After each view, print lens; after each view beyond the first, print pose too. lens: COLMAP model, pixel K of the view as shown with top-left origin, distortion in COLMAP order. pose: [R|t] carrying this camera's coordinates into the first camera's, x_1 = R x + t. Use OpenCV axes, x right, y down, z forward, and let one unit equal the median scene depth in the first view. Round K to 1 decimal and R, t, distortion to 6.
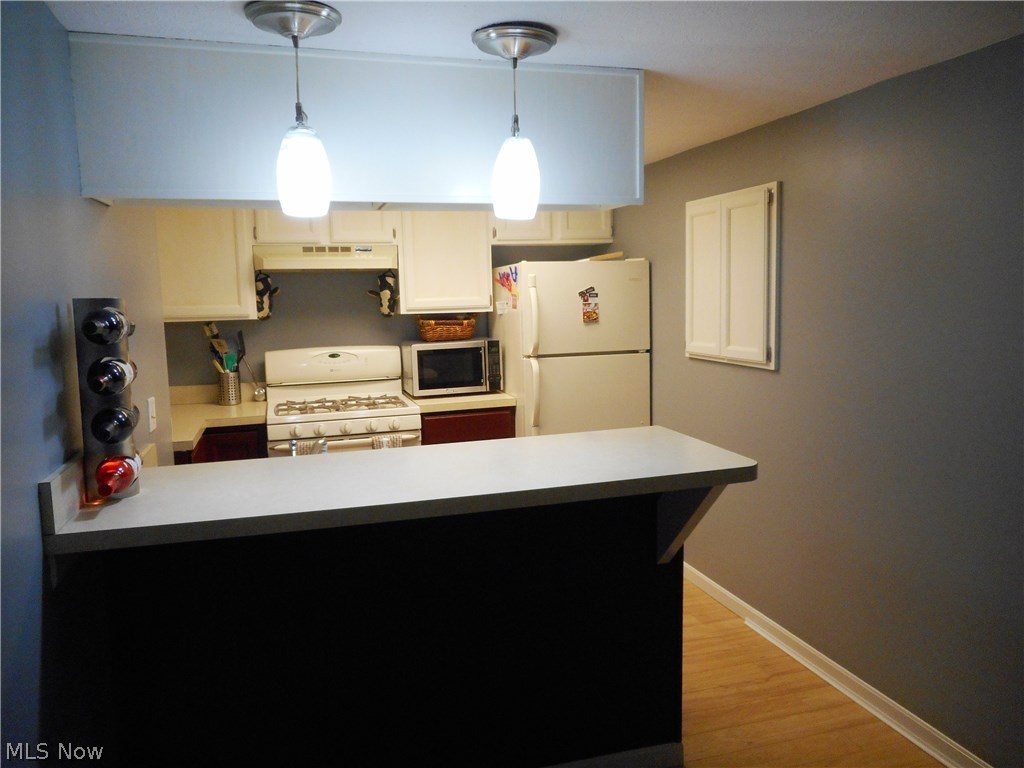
lens RADIAL K [[779.0, 0, 512.0], [0, 779.0, 384.0], [0, 0, 1]] dist [0.014226, 0.004317]
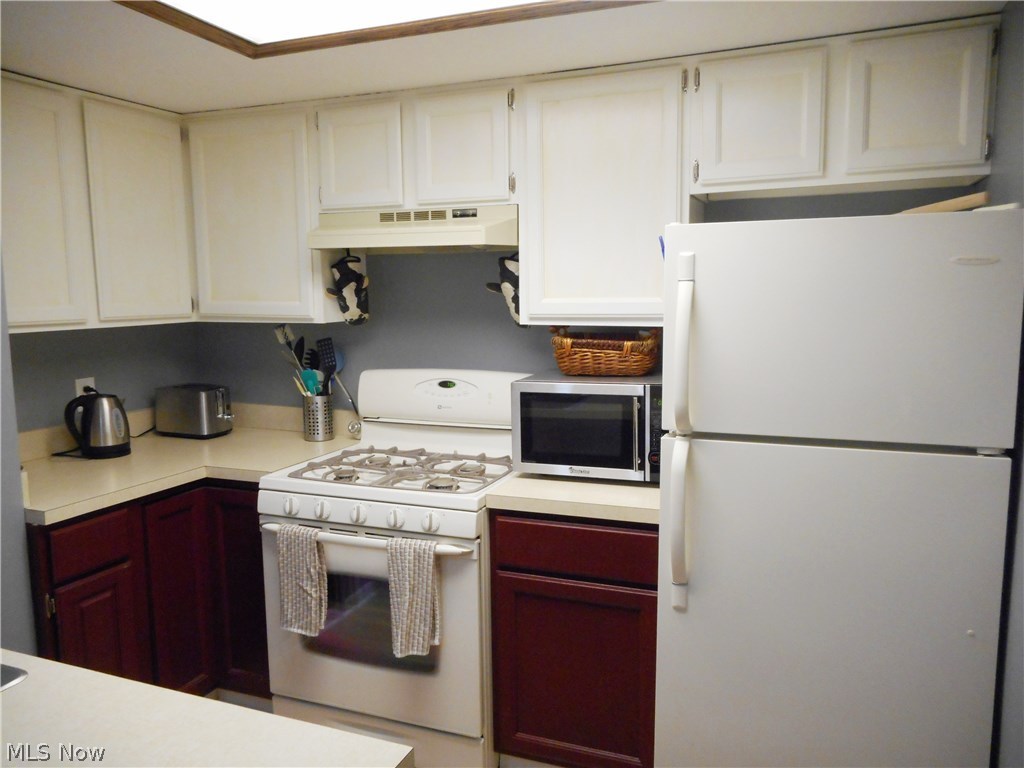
lens RADIAL K [[779.0, 0, 512.0], [0, 779.0, 384.0], [0, 0, 1]] dist [0.014226, 0.004317]
pose [[0.779902, 0.093297, -0.618910, 0.216061], [-0.084124, 0.995481, 0.044056, -0.071369], [0.620223, 0.017706, 0.784226, 0.549503]]
